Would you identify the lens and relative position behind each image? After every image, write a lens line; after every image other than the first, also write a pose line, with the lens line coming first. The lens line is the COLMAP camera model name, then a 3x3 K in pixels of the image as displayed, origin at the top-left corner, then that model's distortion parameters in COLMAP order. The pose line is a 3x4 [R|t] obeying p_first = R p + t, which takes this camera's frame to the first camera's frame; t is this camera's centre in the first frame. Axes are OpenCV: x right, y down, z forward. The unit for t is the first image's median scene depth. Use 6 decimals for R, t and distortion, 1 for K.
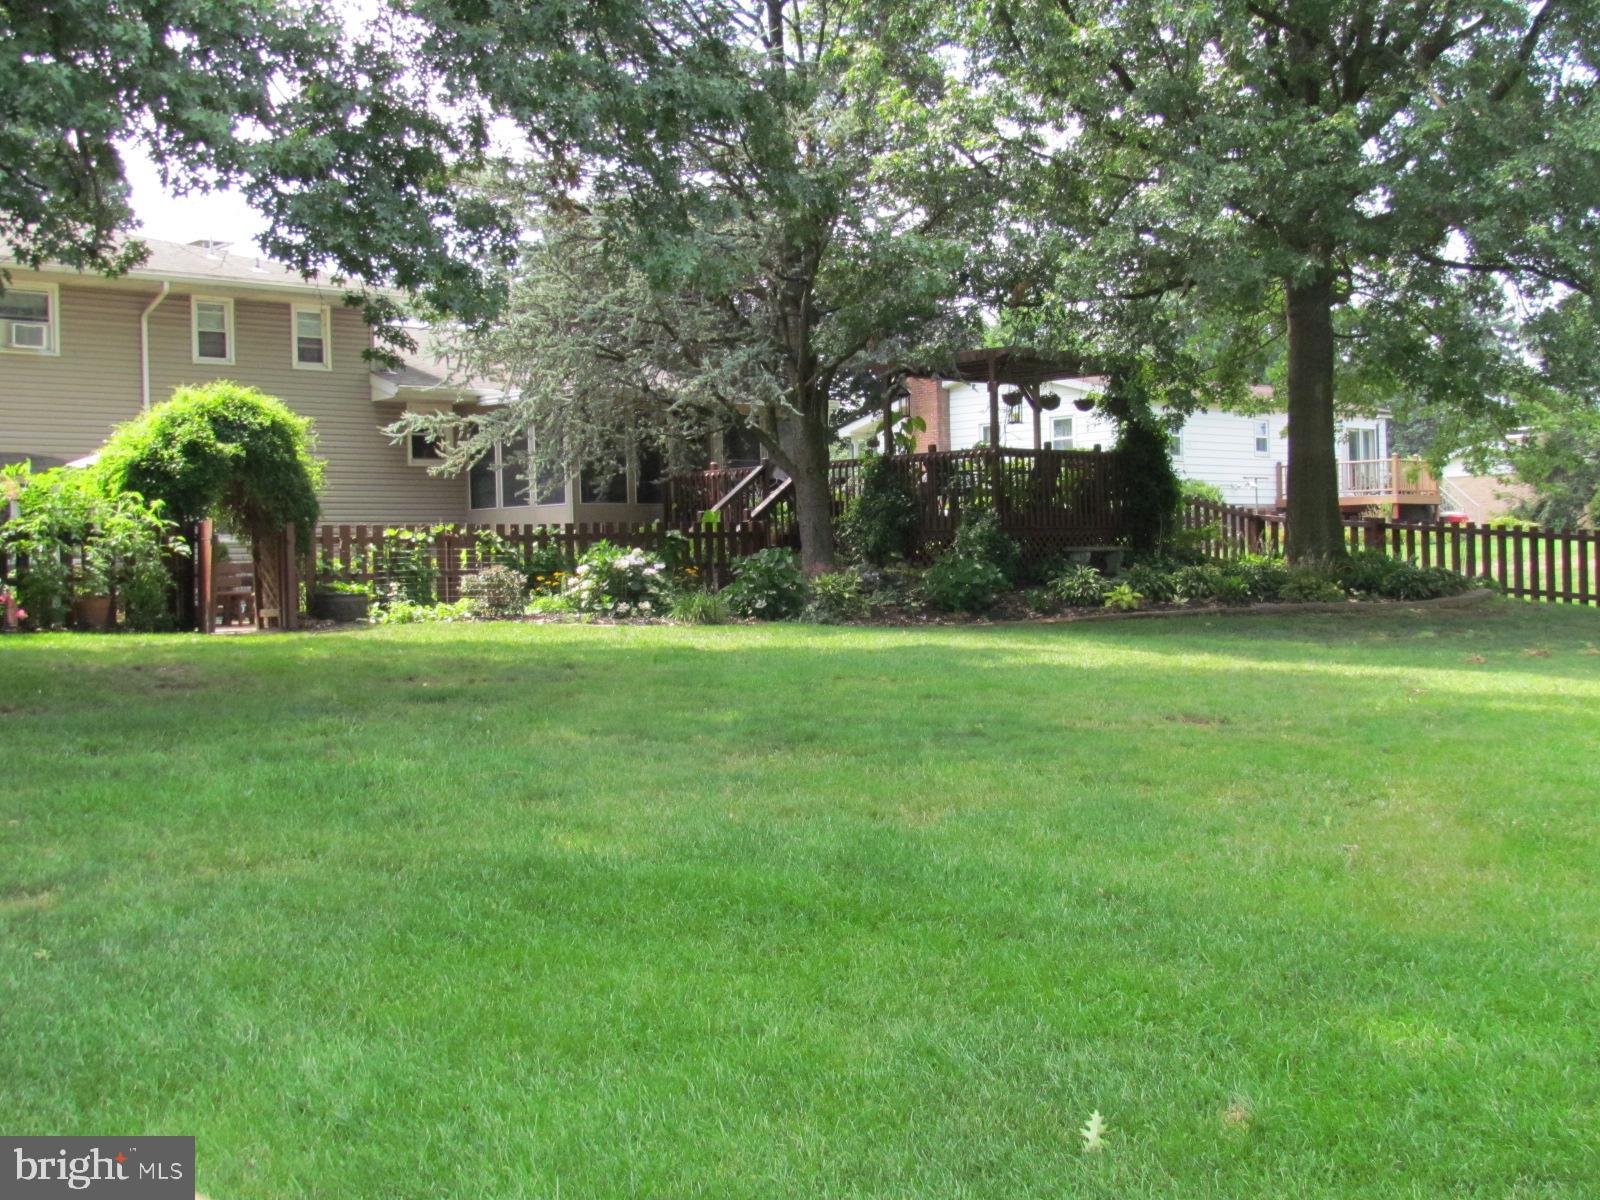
lens RADIAL K [[1881.9, 0, 800.0], [0, 1881.9, 600.0], [0, 0, 1]] dist [-0.011248, -0.007834]
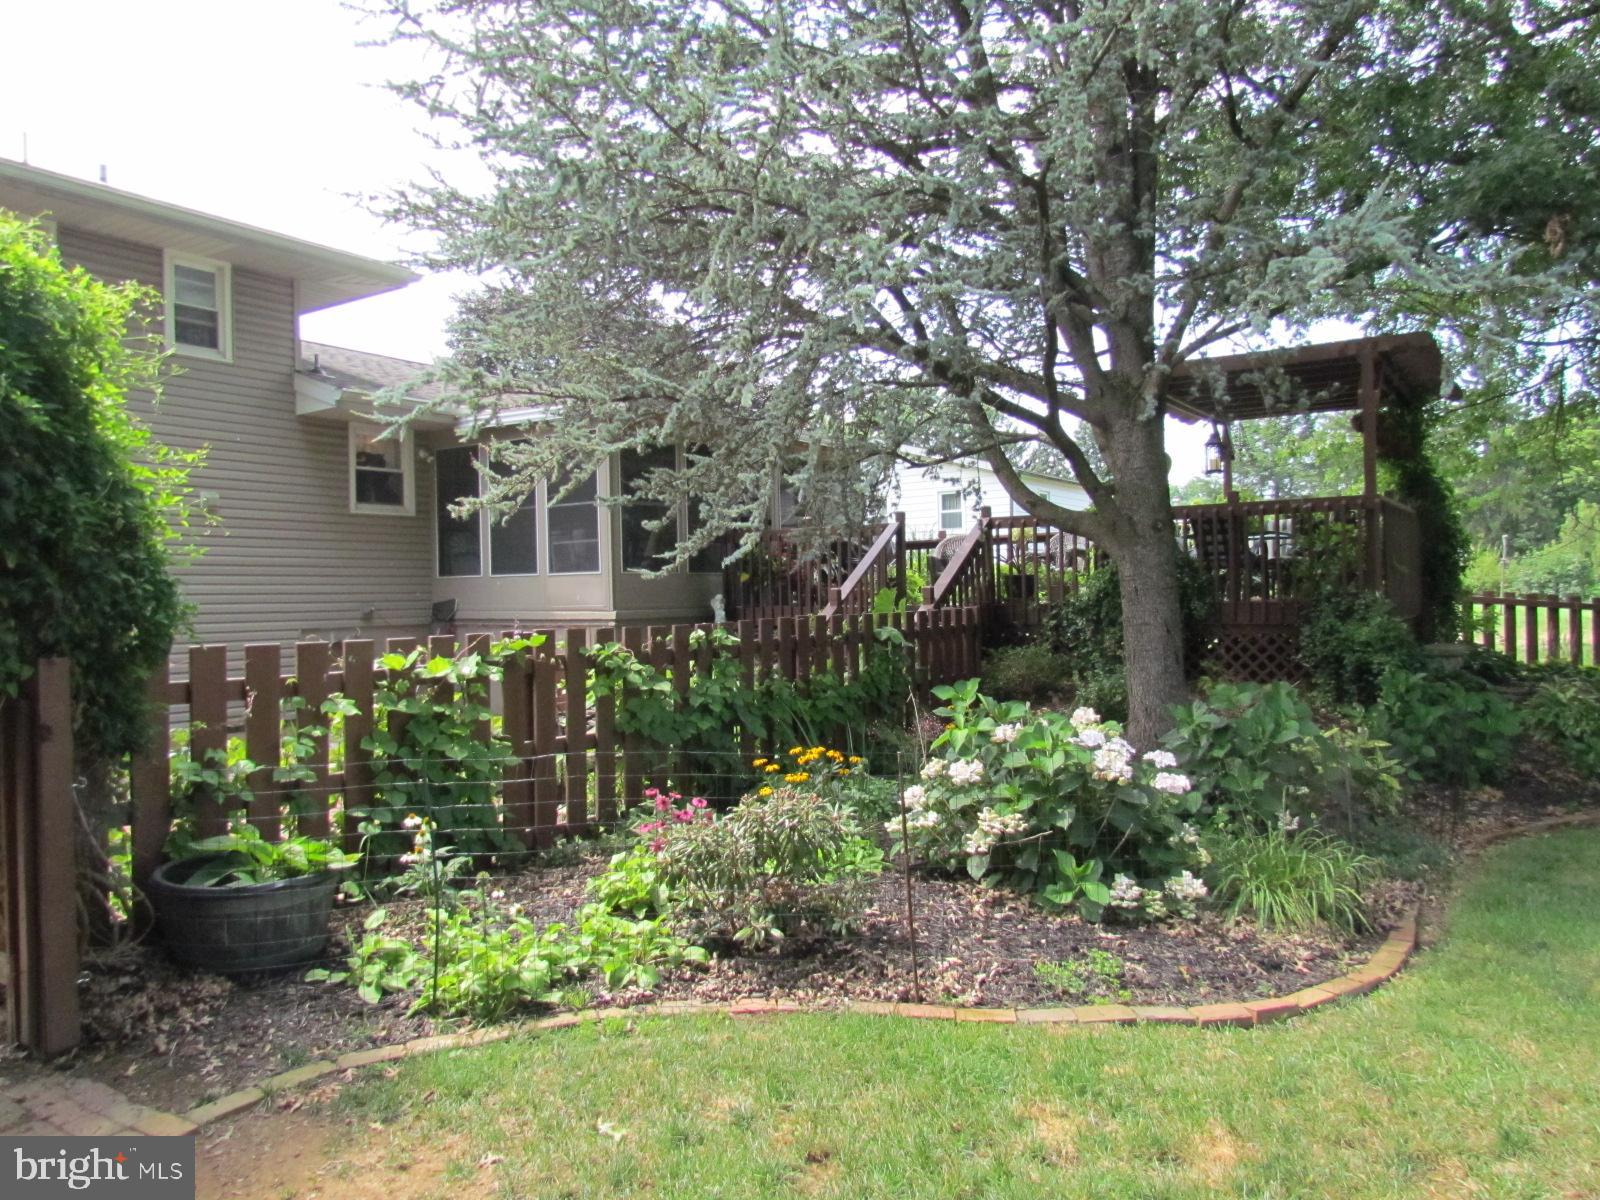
lens RADIAL K [[1120.4, 0, 800.0], [0, 1120.4, 600.0], [0, 0, 1]] dist [-0.026001, 0.001880]
pose [[0.974129, 0.007470, 0.225868, -0.190295], [-0.003435, 0.999827, -0.018254, -0.044261], [-0.225965, 0.017006, 0.973987, 0.770550]]
